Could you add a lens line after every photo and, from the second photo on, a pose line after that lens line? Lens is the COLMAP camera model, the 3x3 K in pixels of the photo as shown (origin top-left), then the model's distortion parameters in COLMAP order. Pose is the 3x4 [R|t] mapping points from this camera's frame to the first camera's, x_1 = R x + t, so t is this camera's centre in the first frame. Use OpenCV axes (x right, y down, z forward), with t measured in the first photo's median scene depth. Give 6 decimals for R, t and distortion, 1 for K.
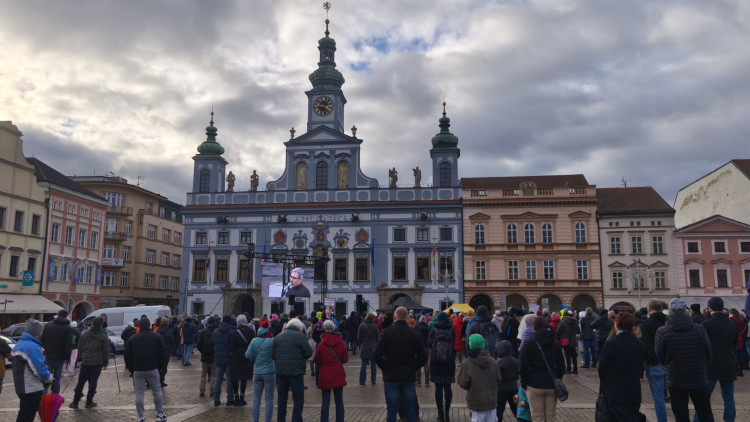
lens RADIAL K [[591.5, 0, 359.3], [0, 591.5, 233.2], [0, 0, 1]] dist [0.030225, 0.031660]
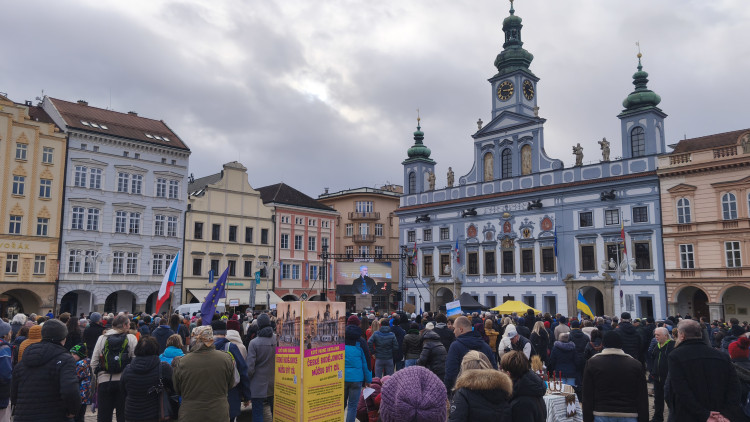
lens RADIAL K [[591.5, 0, 359.5], [0, 591.5, 228.8], [0, 0, 1]] dist [0.030225, 0.031660]
pose [[0.776887, -0.070983, -0.625626, 0.350057], [0.077126, 0.996871, -0.017331, 0.006086], [0.624898, -0.034788, 0.779931, 0.102709]]
